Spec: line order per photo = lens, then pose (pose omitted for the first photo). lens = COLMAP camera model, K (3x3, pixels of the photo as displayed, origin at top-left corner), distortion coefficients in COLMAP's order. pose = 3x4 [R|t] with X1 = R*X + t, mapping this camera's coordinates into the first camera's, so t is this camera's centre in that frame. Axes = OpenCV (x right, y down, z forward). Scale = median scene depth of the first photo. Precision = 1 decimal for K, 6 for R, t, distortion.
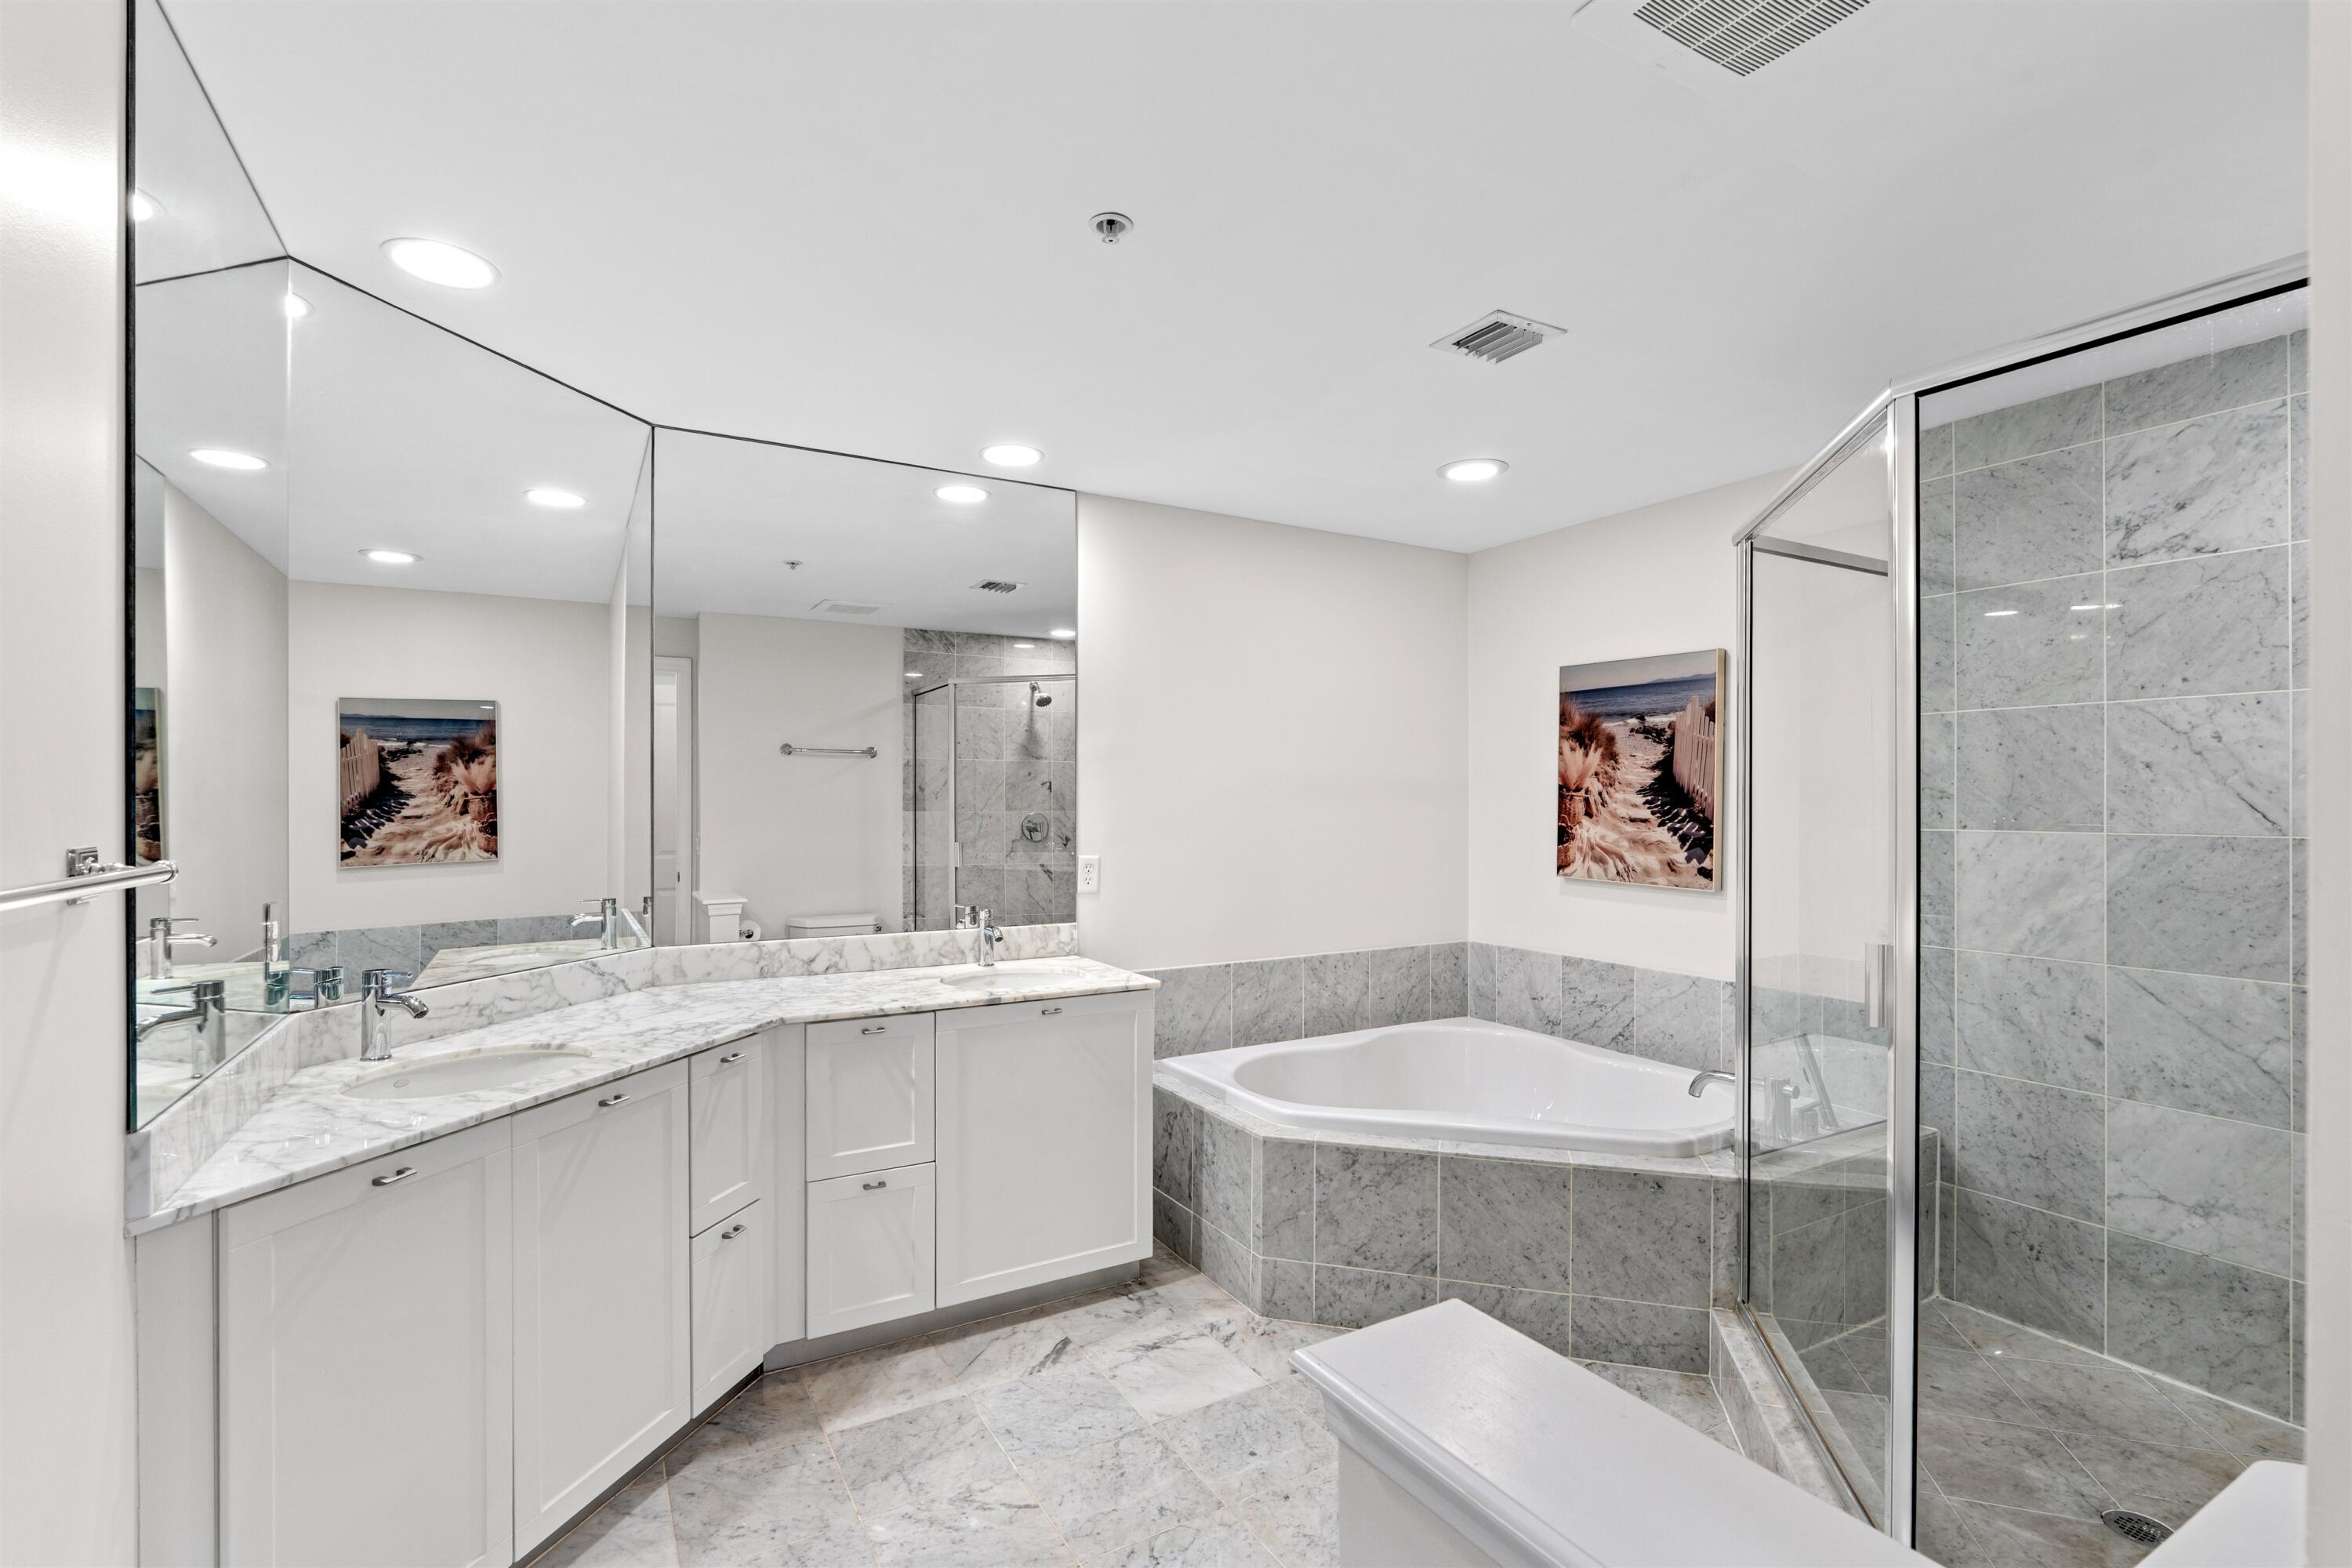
lens RADIAL K [[1053.1, 0, 1173.2], [0, 1053.1, 794.7], [0, 0, 1]] dist [-0.003675, 0.001097]
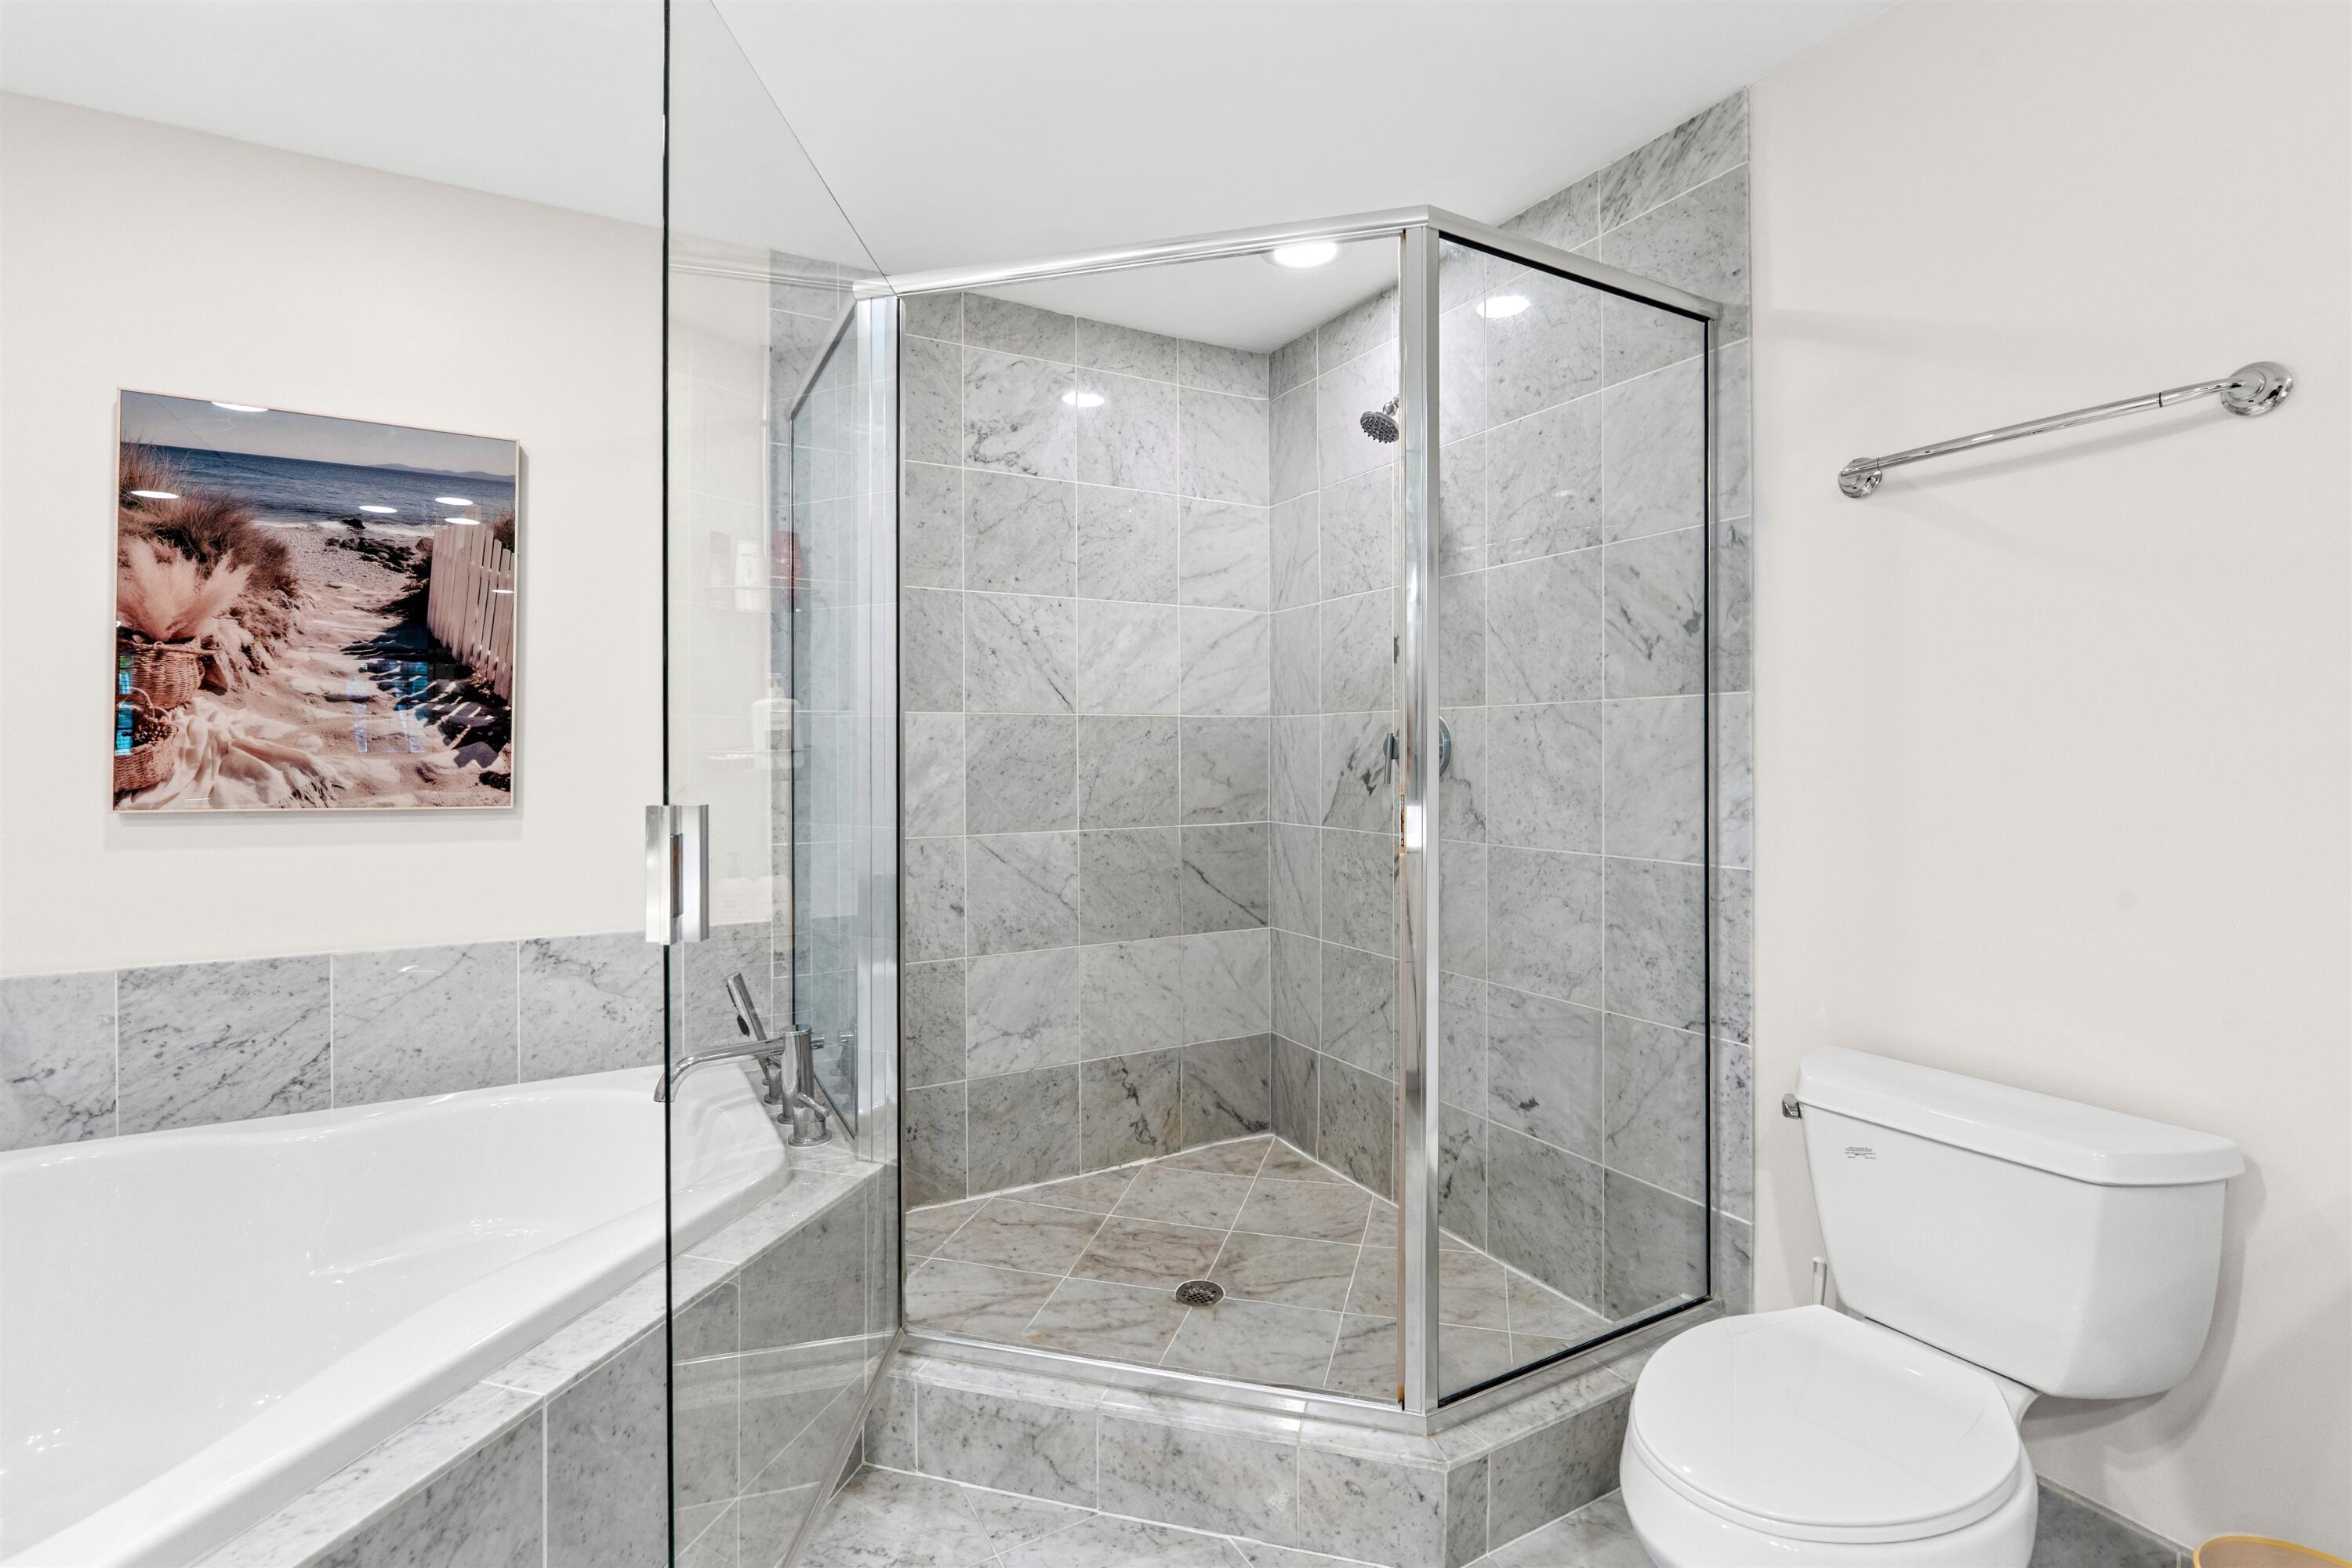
lens RADIAL K [[1053.1, 0, 1171.9], [0, 1053.1, 753.8], [0, 0, 1]] dist [-0.003675, 0.001097]
pose [[0.022867, -0.002156, 0.999736, -0.135043], [-0.000630, 0.999997, 0.002171, 0.056513], [-0.999738, -0.000679, 0.022865, 0.567862]]
